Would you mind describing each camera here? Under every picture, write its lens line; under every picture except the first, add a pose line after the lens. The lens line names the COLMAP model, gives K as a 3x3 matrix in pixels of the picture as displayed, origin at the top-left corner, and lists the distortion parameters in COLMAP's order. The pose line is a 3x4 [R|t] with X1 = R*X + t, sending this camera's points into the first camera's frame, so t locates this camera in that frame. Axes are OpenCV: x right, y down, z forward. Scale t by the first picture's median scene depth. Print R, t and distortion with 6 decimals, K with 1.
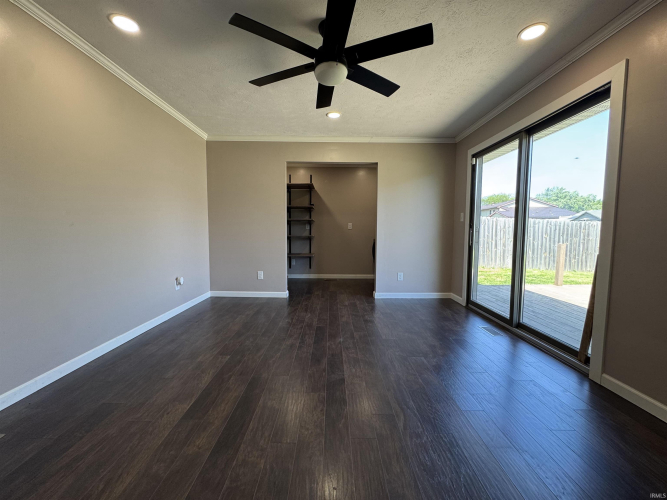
lens RADIAL K [[270.3, 0, 333.5], [0, 270.3, 250.0], [0, 0, 1]] dist [-0.000608, 0.000175]
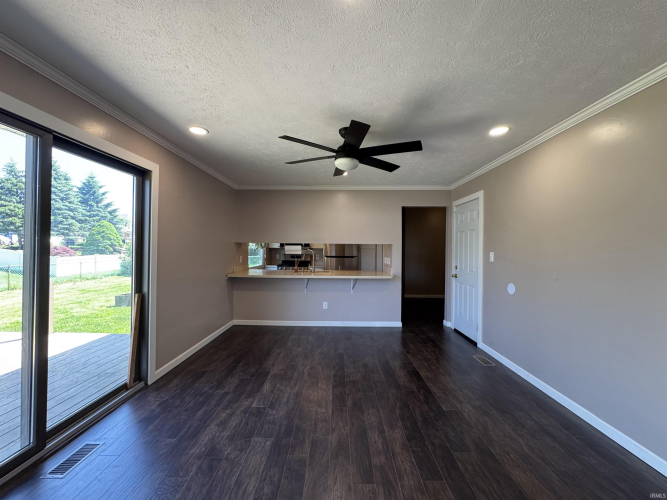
lens RADIAL K [[270.3, 0, 333.5], [0, 270.3, 250.0], [0, 0, 1]] dist [-0.000608, 0.000175]
pose [[-0.999605, -0.019178, 0.020529, 0.018214], [-0.017544, 0.996876, 0.077015, -0.262914], [-0.021942, 0.076625, -0.996819, 1.918102]]
